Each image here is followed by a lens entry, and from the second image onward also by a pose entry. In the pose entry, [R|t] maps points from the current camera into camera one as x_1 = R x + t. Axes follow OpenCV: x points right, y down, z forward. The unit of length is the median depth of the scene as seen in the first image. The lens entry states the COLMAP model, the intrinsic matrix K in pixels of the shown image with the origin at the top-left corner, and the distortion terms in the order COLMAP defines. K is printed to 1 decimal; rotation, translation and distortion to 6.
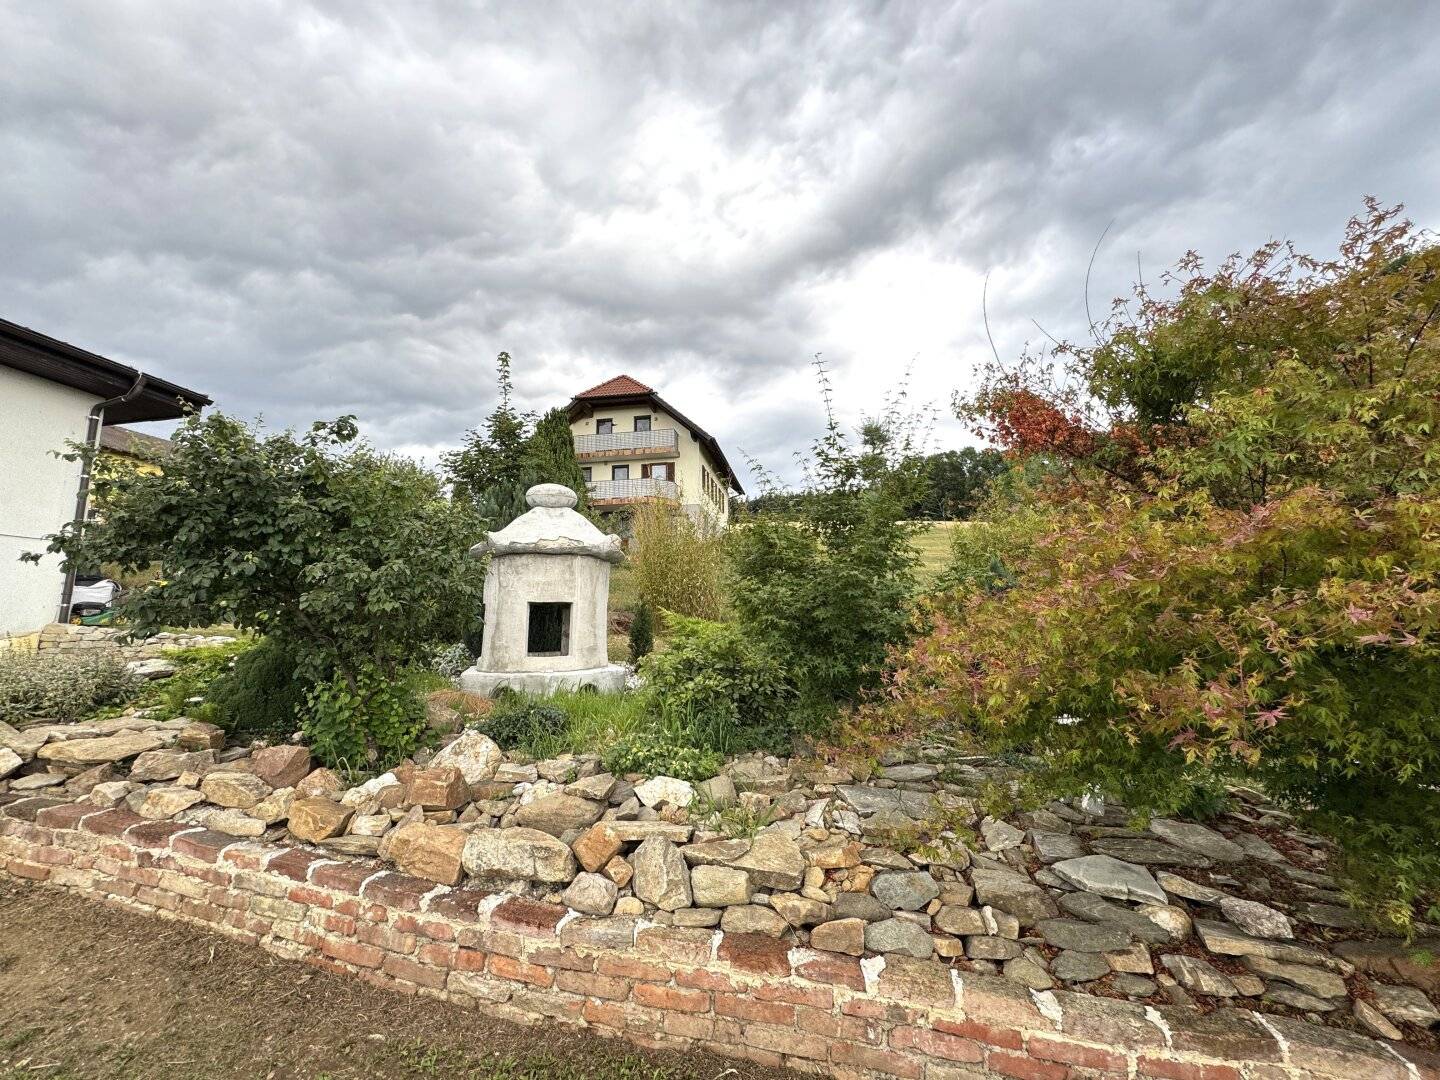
lens RADIAL K [[574.4, 0, 720.0], [0, 574.4, 537.3], [0, 0, 1]] dist [-0.001803, -0.000317]
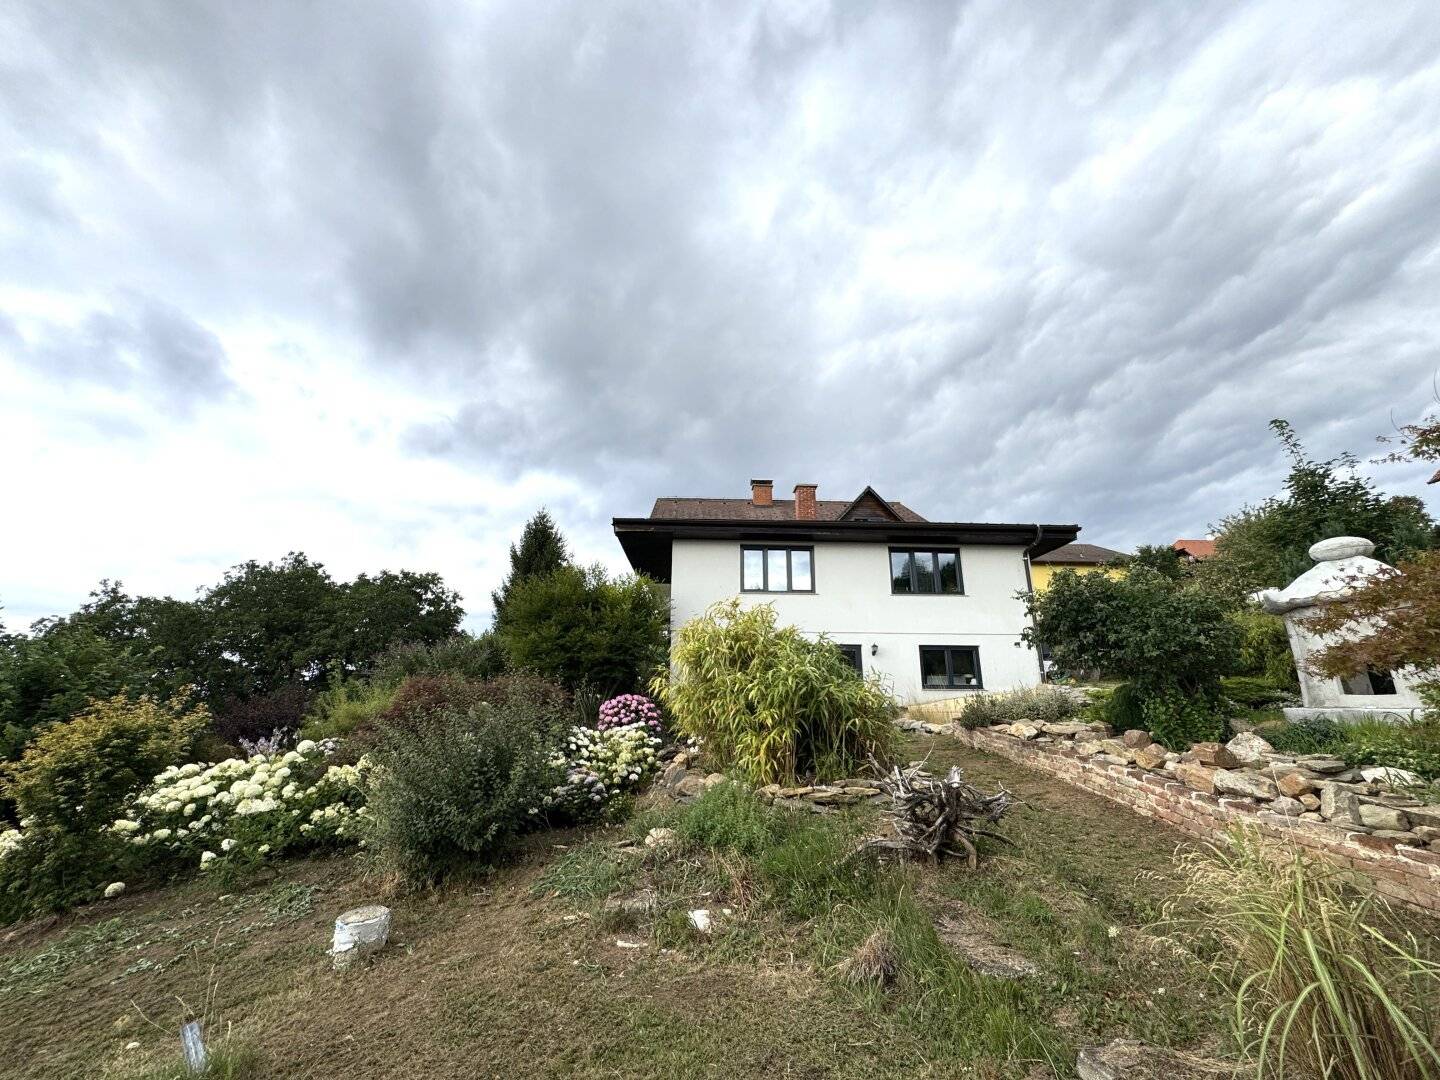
lens RADIAL K [[574.4, 0, 719.3], [0, 574.4, 542.0], [0, 0, 1]] dist [-0.001803, -0.000317]
pose [[0.206461, -0.254130, -0.944877, 1.148539], [0.144628, 0.963001, -0.227403, -0.013140], [0.967707, -0.089706, 0.235576, -0.919499]]
